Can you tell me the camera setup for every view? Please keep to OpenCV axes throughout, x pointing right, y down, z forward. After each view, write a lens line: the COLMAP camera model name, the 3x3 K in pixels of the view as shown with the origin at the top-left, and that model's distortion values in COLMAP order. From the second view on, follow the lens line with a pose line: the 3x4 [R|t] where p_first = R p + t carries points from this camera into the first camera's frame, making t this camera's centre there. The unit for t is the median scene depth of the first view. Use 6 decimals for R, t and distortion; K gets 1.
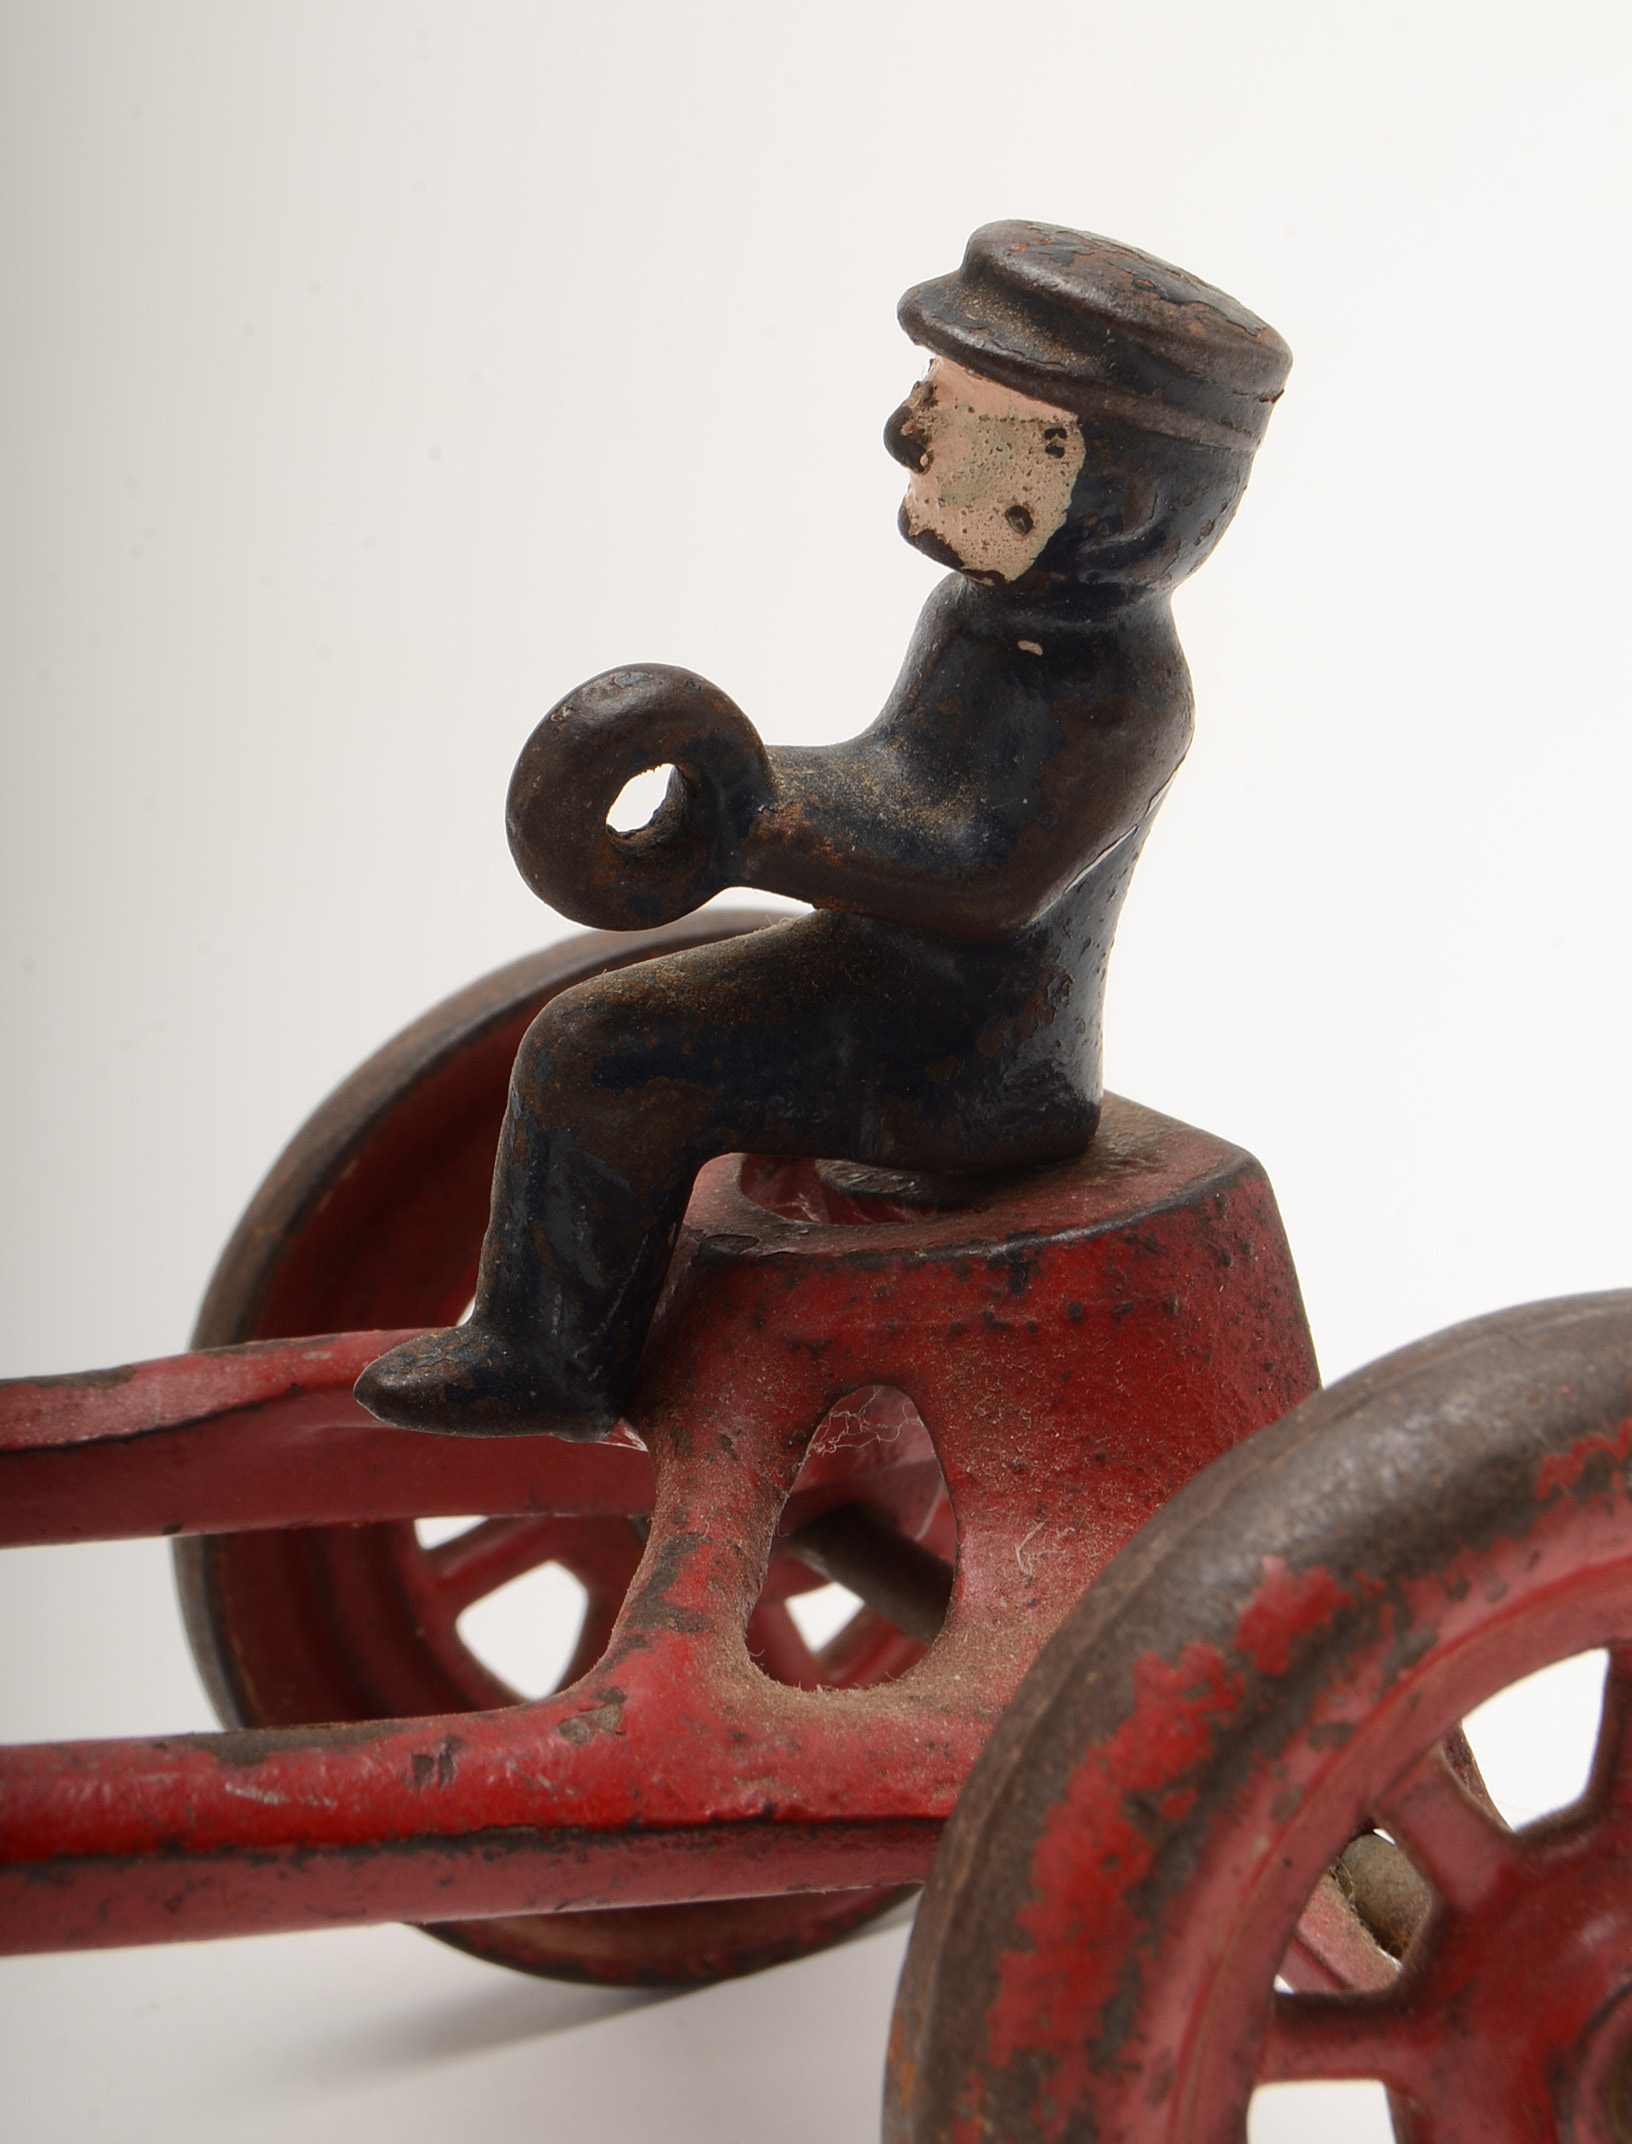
lens RADIAL K [[5463.3, 0, 815.9], [0, 5463.3, 1068.1], [0, 0, 1]] dist [-0.024023, 0.000000]
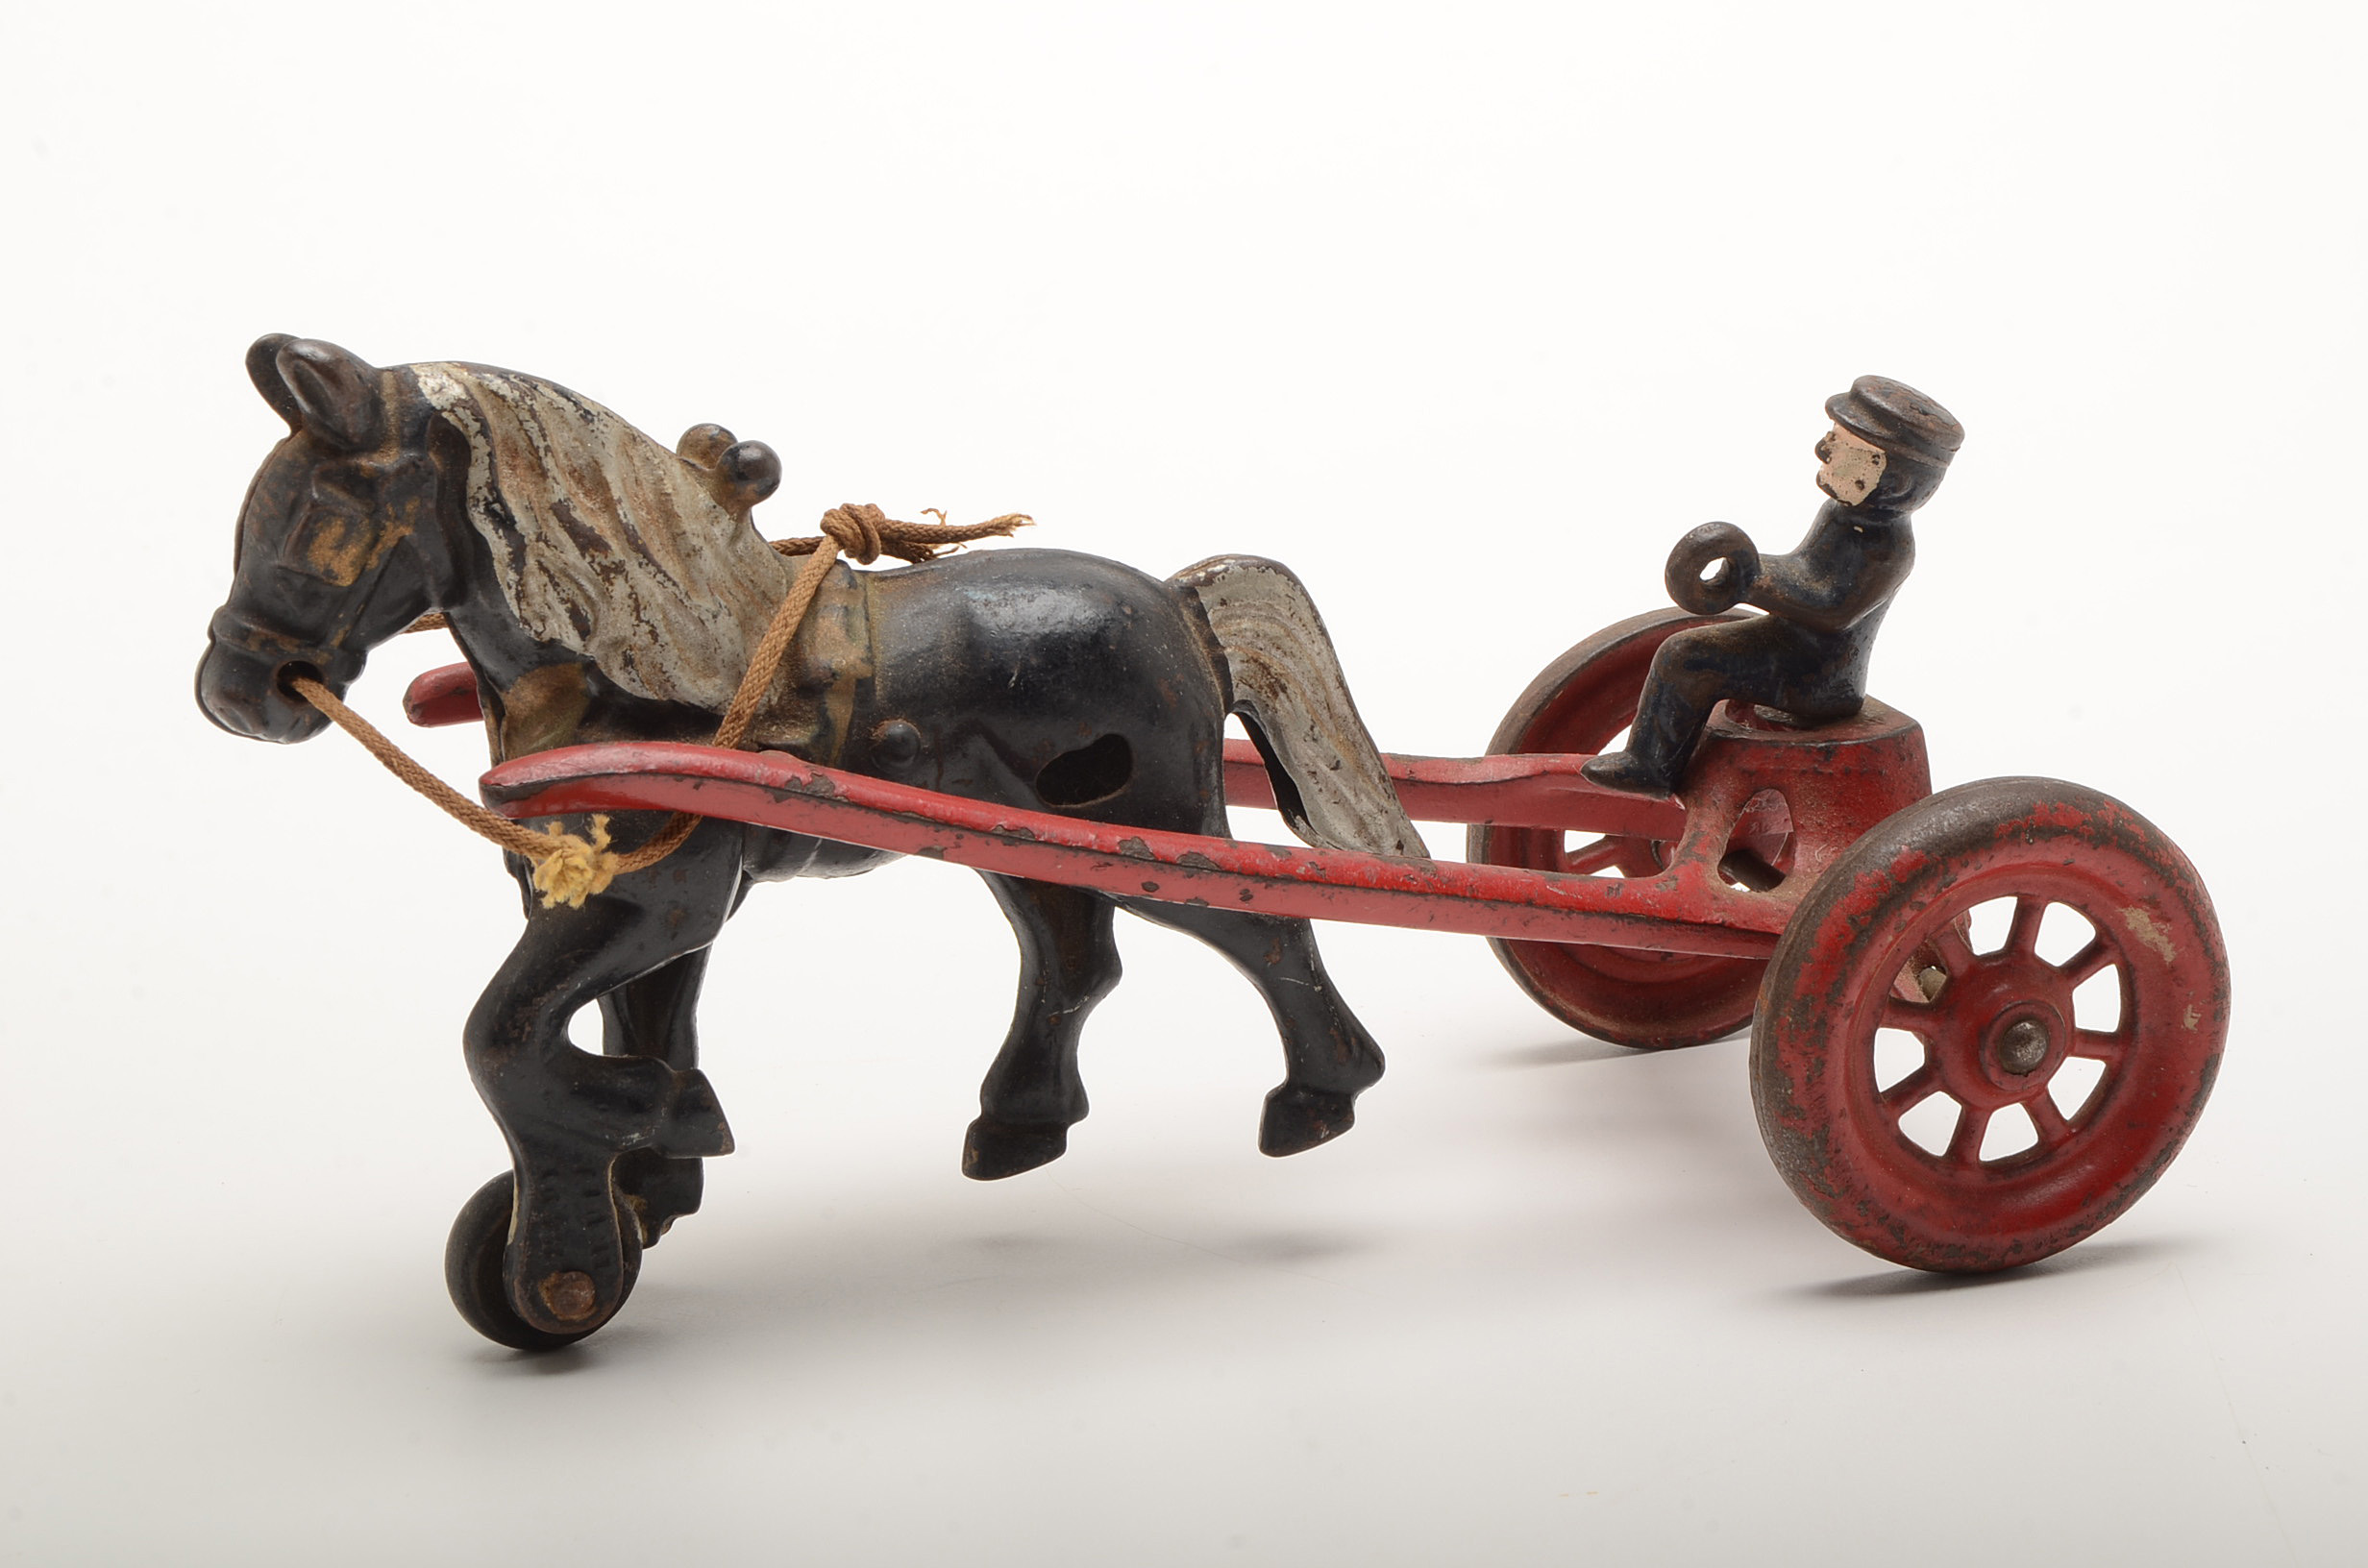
lens RADIAL K [[5079.5, 0, 1181.2], [0, 5079.5, 794.4], [0, 0, 1]] dist [-0.086586, 0.000000]
pose [[0.990489, 0.113858, -0.077257, -0.087502], [-0.112212, 0.993361, 0.025333, 0.030116], [0.079628, -0.016423, 0.996689, -1.605545]]
